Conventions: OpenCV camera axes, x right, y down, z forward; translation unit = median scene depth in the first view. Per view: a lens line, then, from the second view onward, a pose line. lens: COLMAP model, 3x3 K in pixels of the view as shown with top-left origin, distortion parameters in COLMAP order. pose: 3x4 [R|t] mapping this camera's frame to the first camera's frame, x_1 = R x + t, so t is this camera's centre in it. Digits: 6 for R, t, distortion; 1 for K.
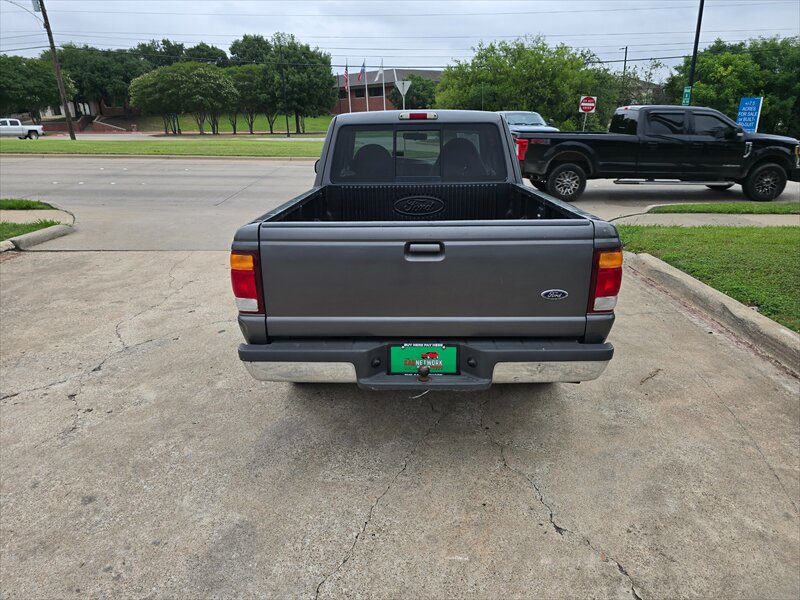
lens RADIAL K [[533.1, 0, 400.0], [0, 533.1, 300.0], [0, 0, 1]] dist [0.056086, -0.049067]
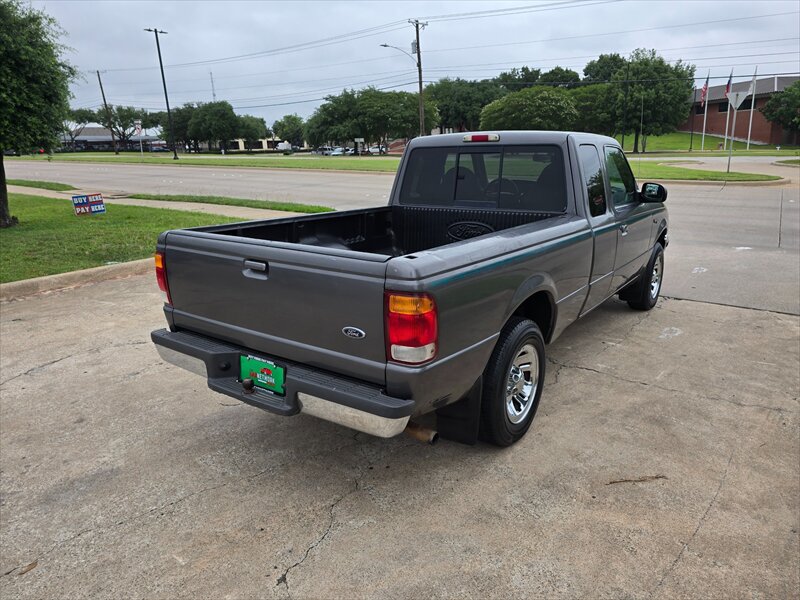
lens RADIAL K [[537.5, 0, 410.2], [0, 537.5, 301.2], [0, 0, 1]] dist [0.056238, -0.054843]
pose [[0.832938, 0.148972, -0.532937, 0.461663], [-0.166981, 0.985852, 0.014597, -0.050564], [0.527572, 0.076832, 0.846029, 0.143885]]
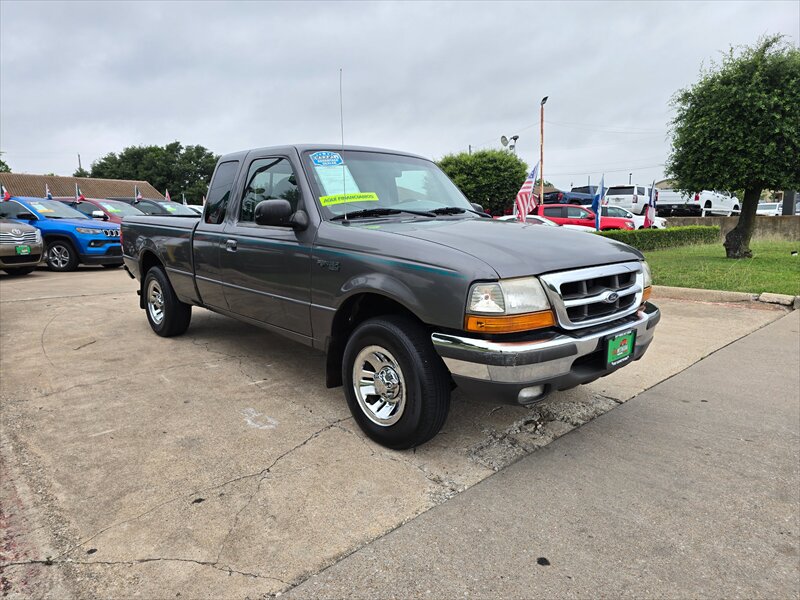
lens RADIAL K [[537.4, 0, 398.6], [0, 537.4, 295.3], [0, 0, 1]] dist [0.050193, -0.048359]
pose [[-0.719221, 0.117761, -0.684729, 0.677456], [-0.200041, 0.908701, 0.366397, -0.536459], [0.665360, 0.400494, -0.630000, 1.934749]]
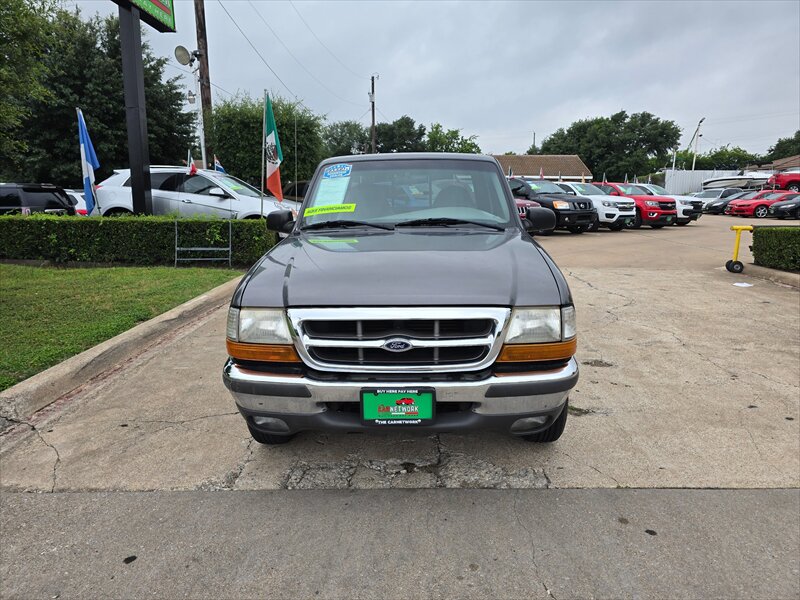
lens RADIAL K [[535.4, 0, 402.4], [0, 535.4, 296.8], [0, 0, 1]] dist [0.058341, -0.056124]
pose [[-0.999620, 0.020189, 0.018765, 0.036468], [0.026786, 0.872057, 0.488670, -0.655369], [-0.006498, 0.488987, -0.872267, 2.144167]]
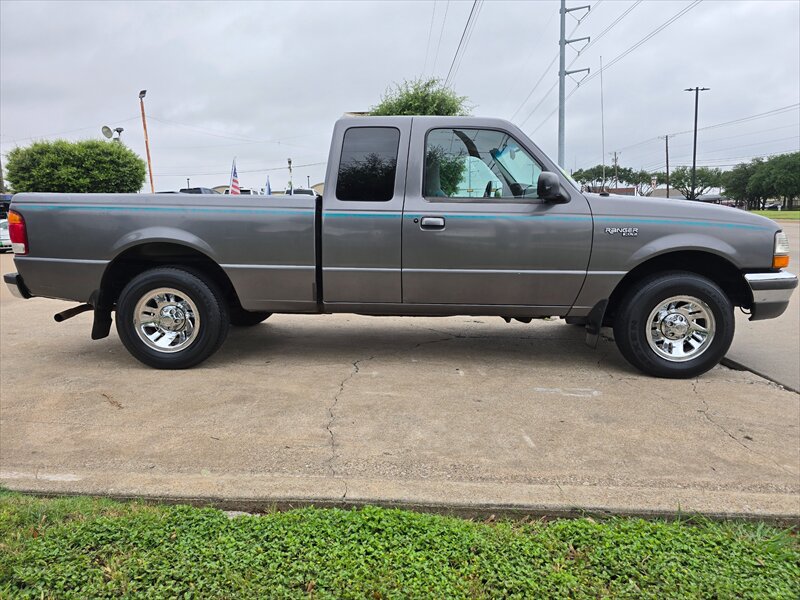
lens RADIAL K [[533.1, 0, 400.0], [0, 533.1, 300.0], [0, 0, 1]] dist [0.056086, -0.049067]
pose [[-0.001732, 0.163389, -0.986560, 1.039333], [-0.299643, 0.941146, 0.156393, -0.226220], [0.954050, 0.295886, 0.047328, 1.091958]]
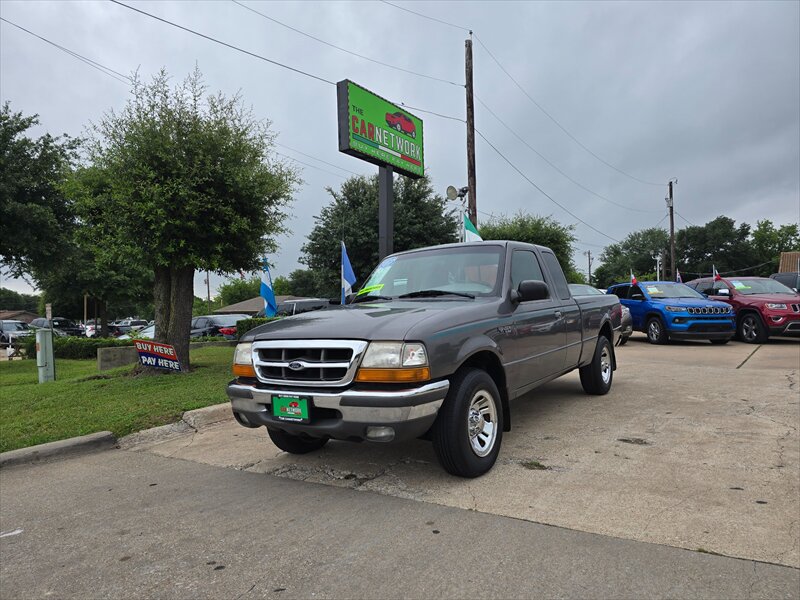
lens RADIAL K [[533.1, 0, 400.0], [0, 533.1, 300.0], [0, 0, 1]] dist [0.056086, -0.049067]
pose [[-0.835553, 0.059146, 0.546216, -0.512736], [0.217648, 0.948484, 0.230234, -0.588741], [-0.504460, 0.311256, -0.805382, 2.224973]]
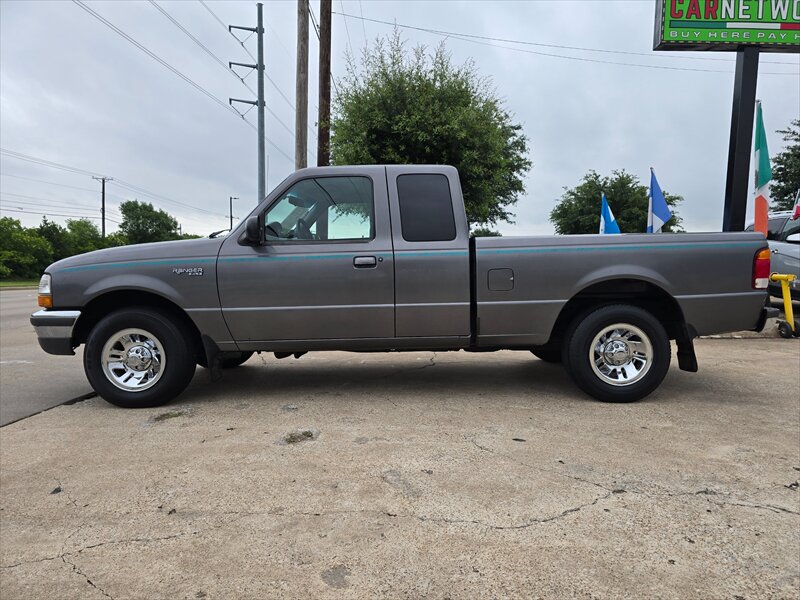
lens RADIAL K [[533.1, 0, 400.0], [0, 533.1, 300.0], [0, 0, 1]] dist [0.056086, -0.049067]
pose [[-0.012802, -0.047874, 0.998771, -1.018528], [0.307184, 0.950362, 0.049491, -0.191629], [-0.951564, 0.307440, 0.002540, 1.109518]]
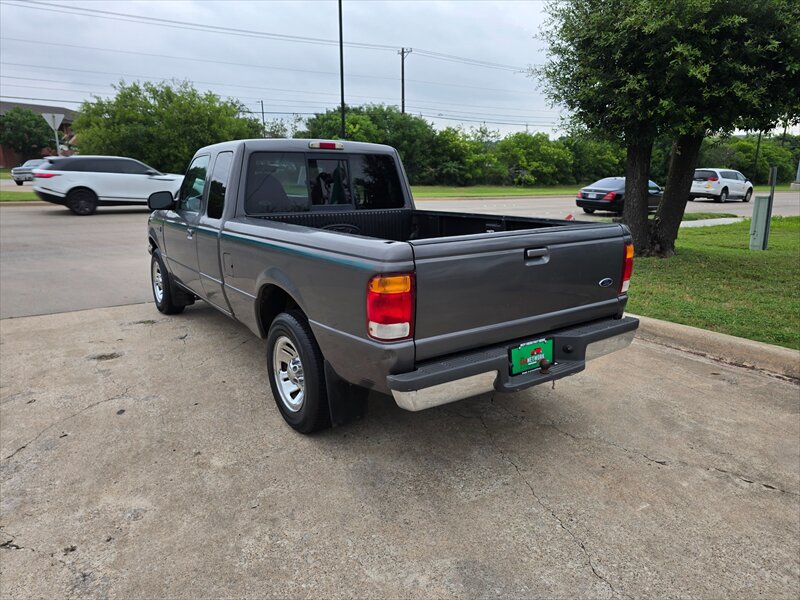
lens RADIAL K [[537.4, 0, 398.6], [0, 537.4, 295.3], [0, 0, 1]] dist [0.050193, -0.048359]
pose [[0.807299, -0.119519, 0.577913, -0.451061], [0.170254, 0.984808, -0.034163, -0.010862], [-0.565050, 0.125972, 0.815383, 0.133717]]
